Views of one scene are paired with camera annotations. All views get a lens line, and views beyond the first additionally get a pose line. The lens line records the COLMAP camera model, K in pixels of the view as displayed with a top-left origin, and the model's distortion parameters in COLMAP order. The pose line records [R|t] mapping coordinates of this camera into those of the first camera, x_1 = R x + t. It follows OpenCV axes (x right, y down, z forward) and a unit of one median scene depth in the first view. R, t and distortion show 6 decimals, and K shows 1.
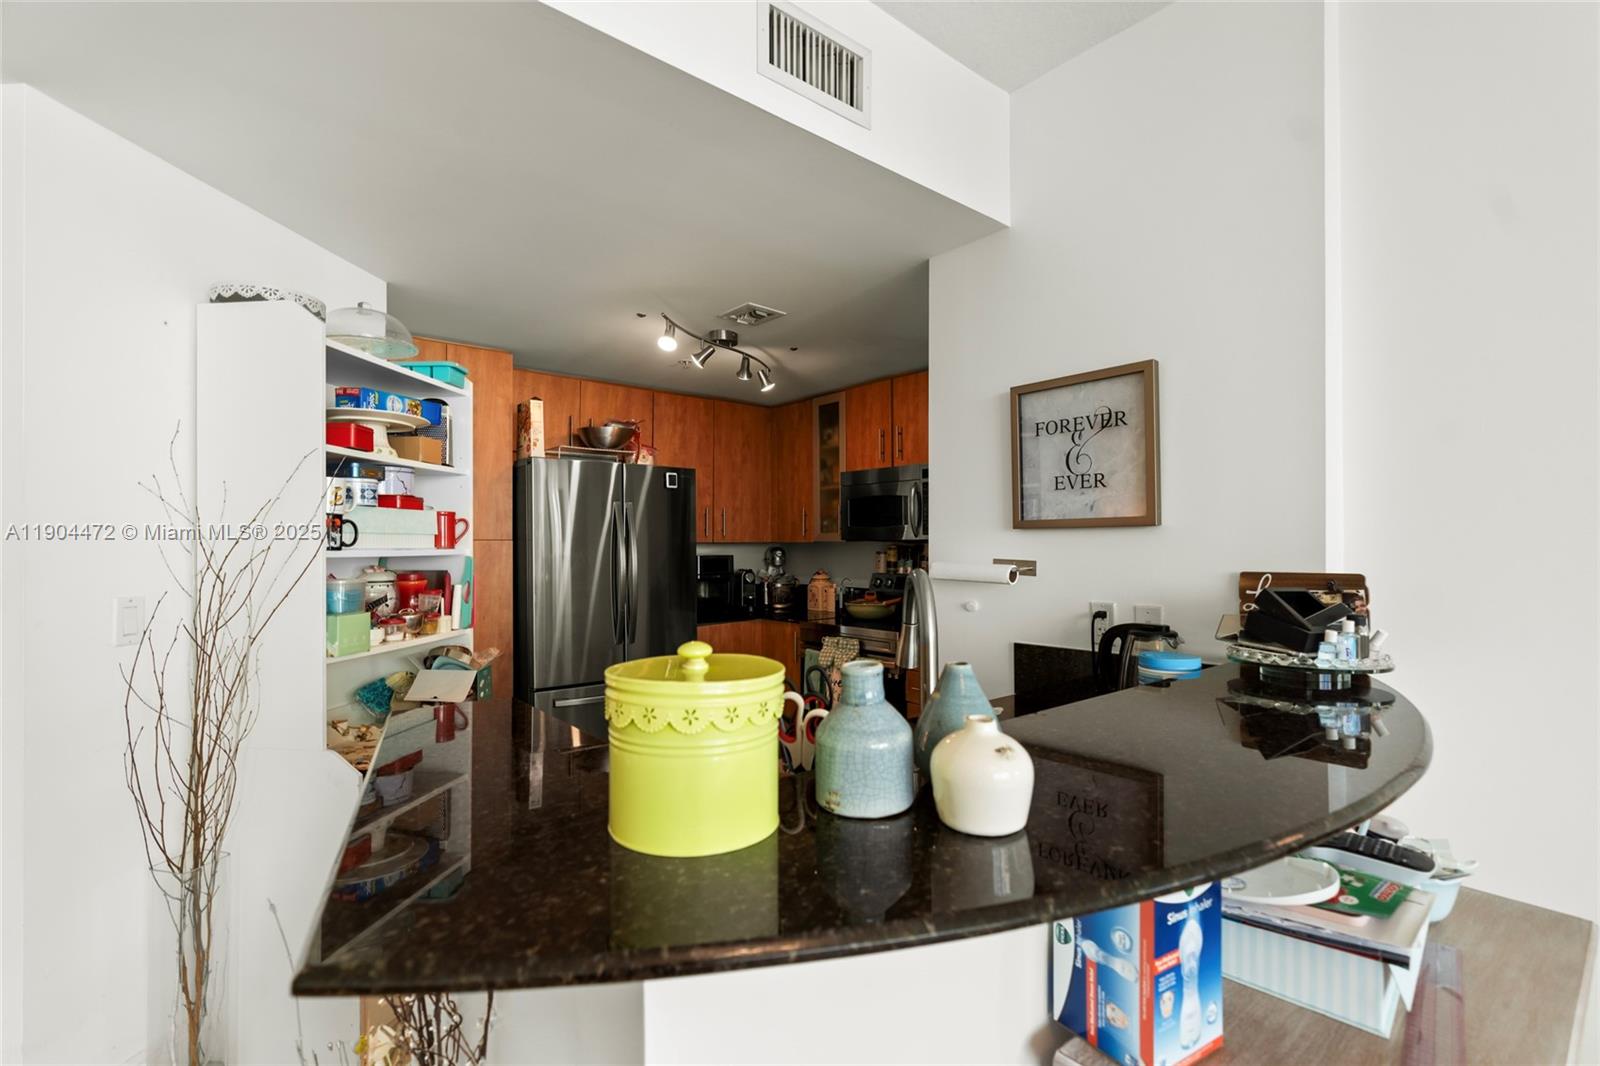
lens RADIAL K [[730.7, 0, 790.3], [0, 730.7, 539.3], [0, 0, 1]] dist [-0.005143, 0.001062]
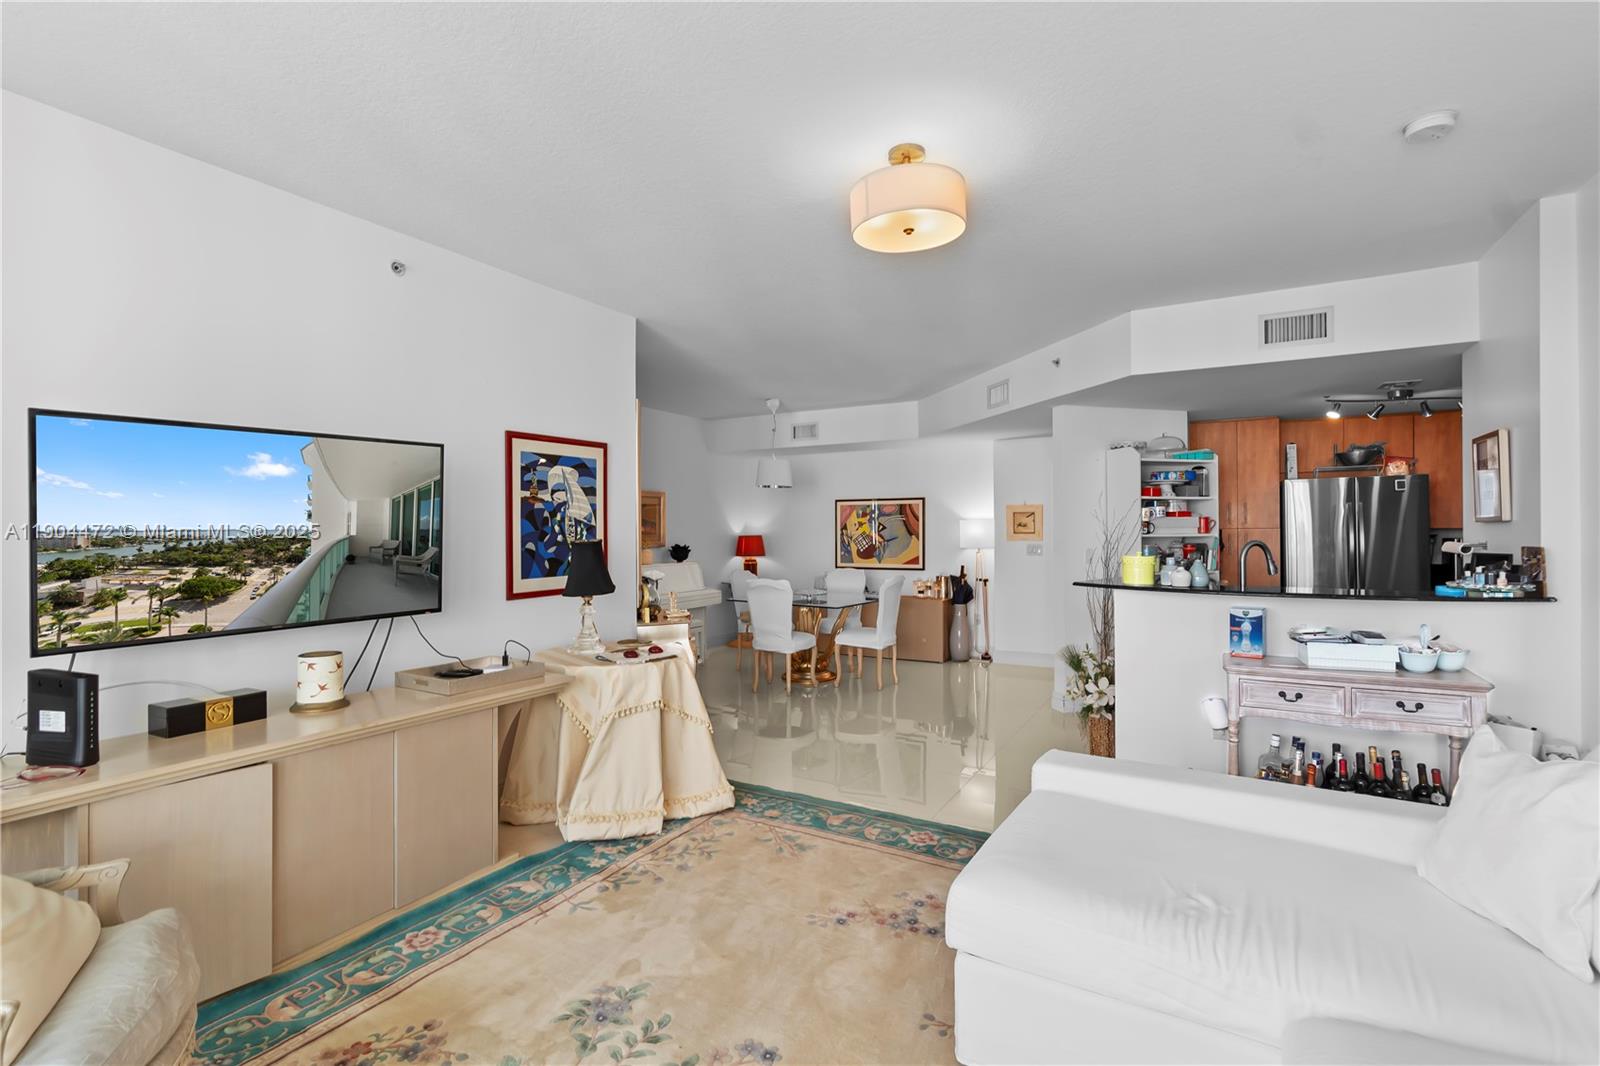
lens RADIAL K [[730.7, 0, 812.5], [0, 730.7, 530.6], [0, 0, 1]] dist [-0.005143, 0.001062]
pose [[0.372818, -0.002699, -0.927901, 0.931827], [0.013979, 0.999899, 0.002708, -0.015139], [0.927799, -0.013980, 0.372818, -0.762740]]
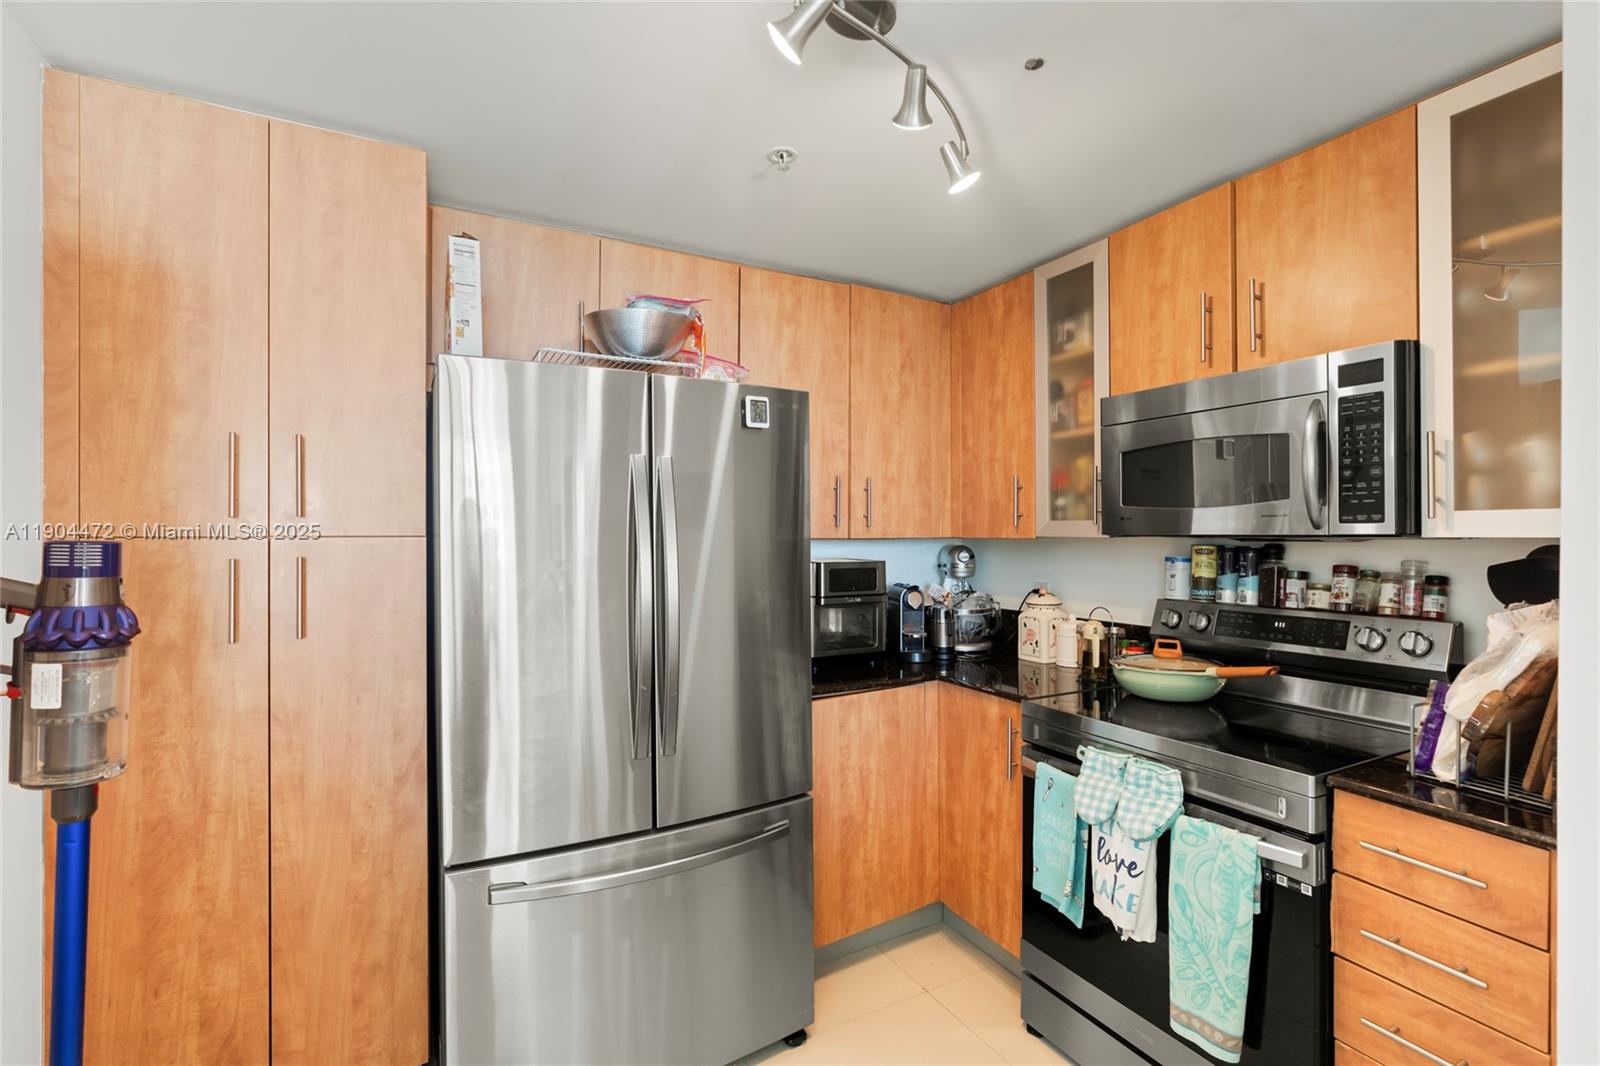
lens RADIAL K [[730.7, 0, 804.2], [0, 730.7, 532.3], [0, 0, 1]] dist [-0.005143, 0.001062]
pose [[0.982011, 0.000051, -0.188823, -0.051621], [0.000546, 0.999995, 0.003113, -0.003394], [0.188822, -0.003160, 0.982006, 0.678103]]
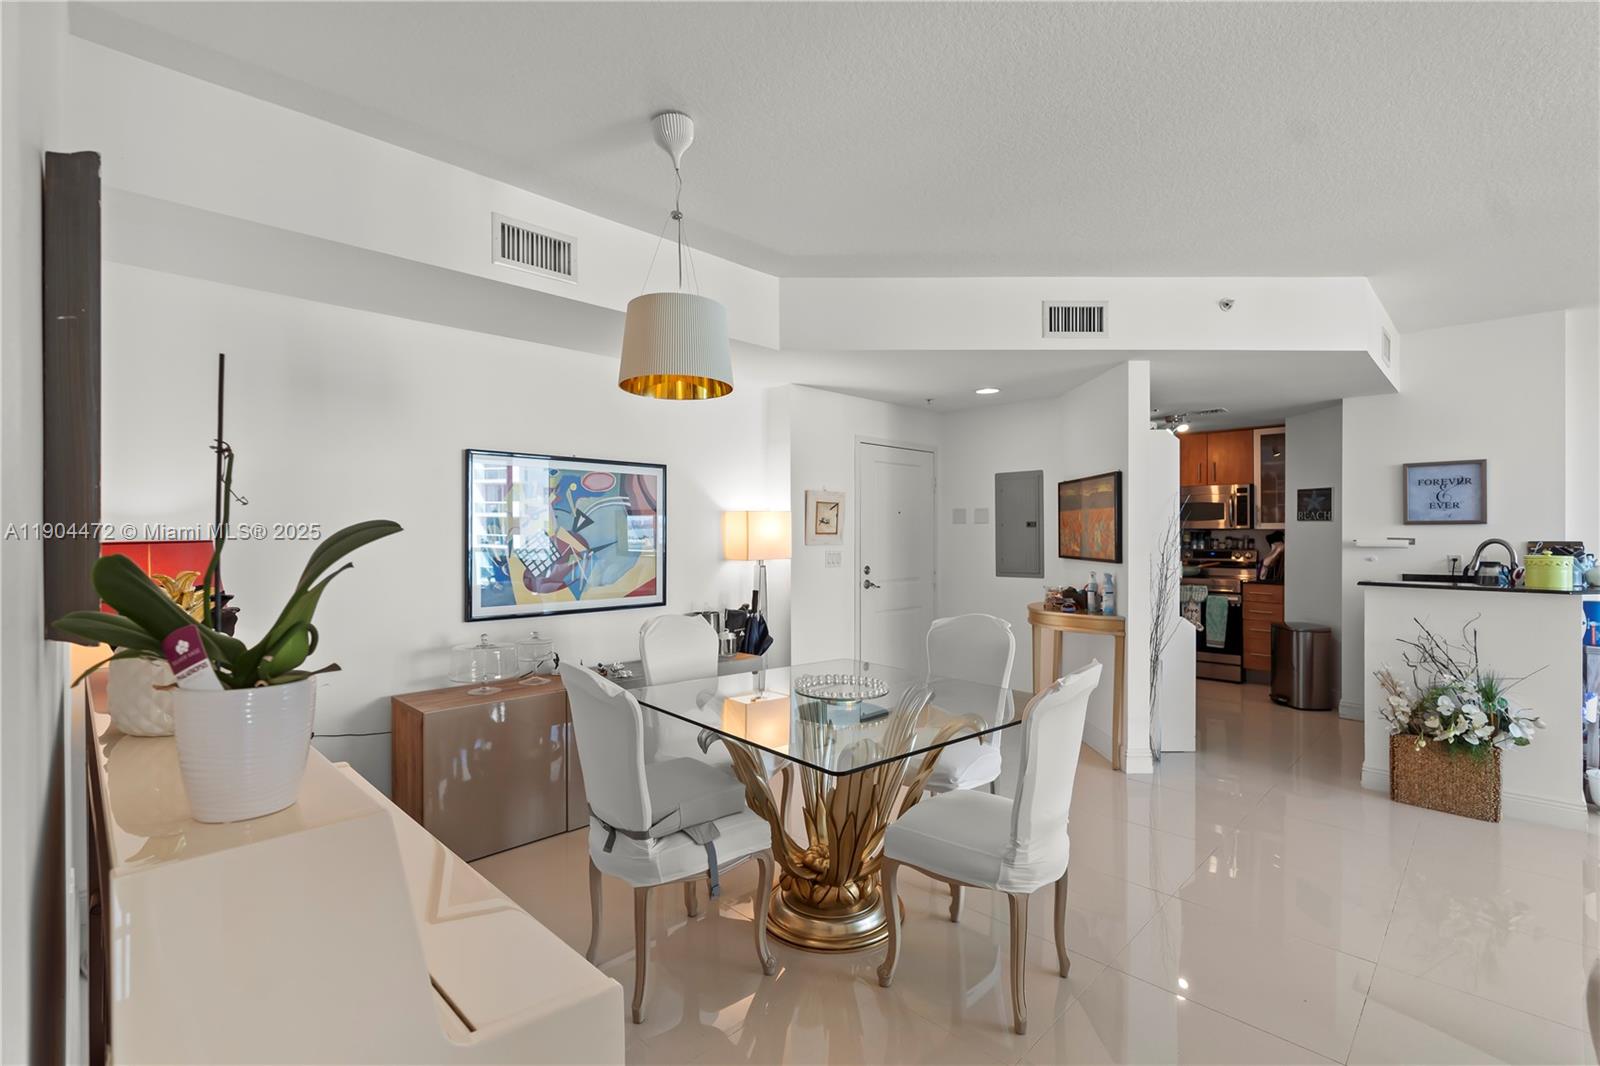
lens RADIAL K [[730.7, 0, 801.2], [0, 730.7, 528.9], [0, 0, 1]] dist [-0.005143, 0.001062]
pose [[0.994755, -0.000714, 0.102283, -1.305312], [0.000358, 0.999994, 0.003499, -0.006380], [-0.102285, -0.003444, 0.994749, -0.787138]]
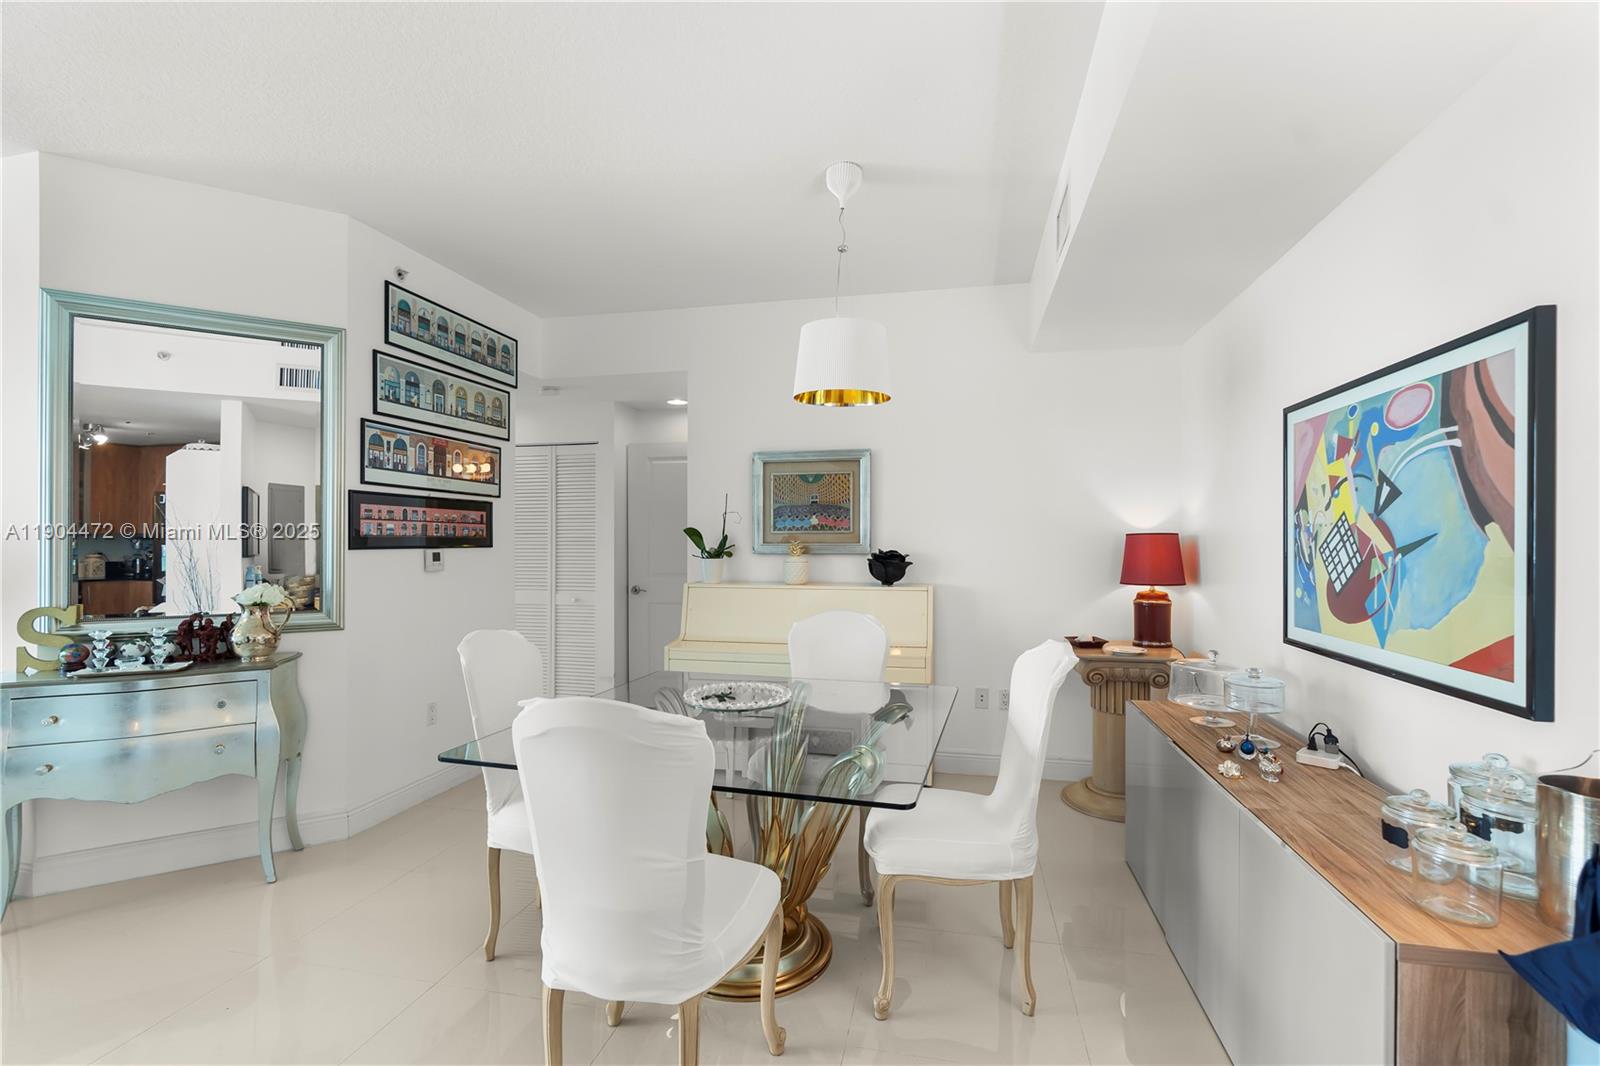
lens RADIAL K [[730.7, 0, 791.8], [0, 730.7, 540.4], [0, 0, 1]] dist [-0.005143, 0.001062]
pose [[-0.786816, -0.001965, -0.617185, -0.747291], [0.005079, 0.999940, -0.009659, 0.029605], [0.617167, -0.010735, -0.786759, 0.701036]]
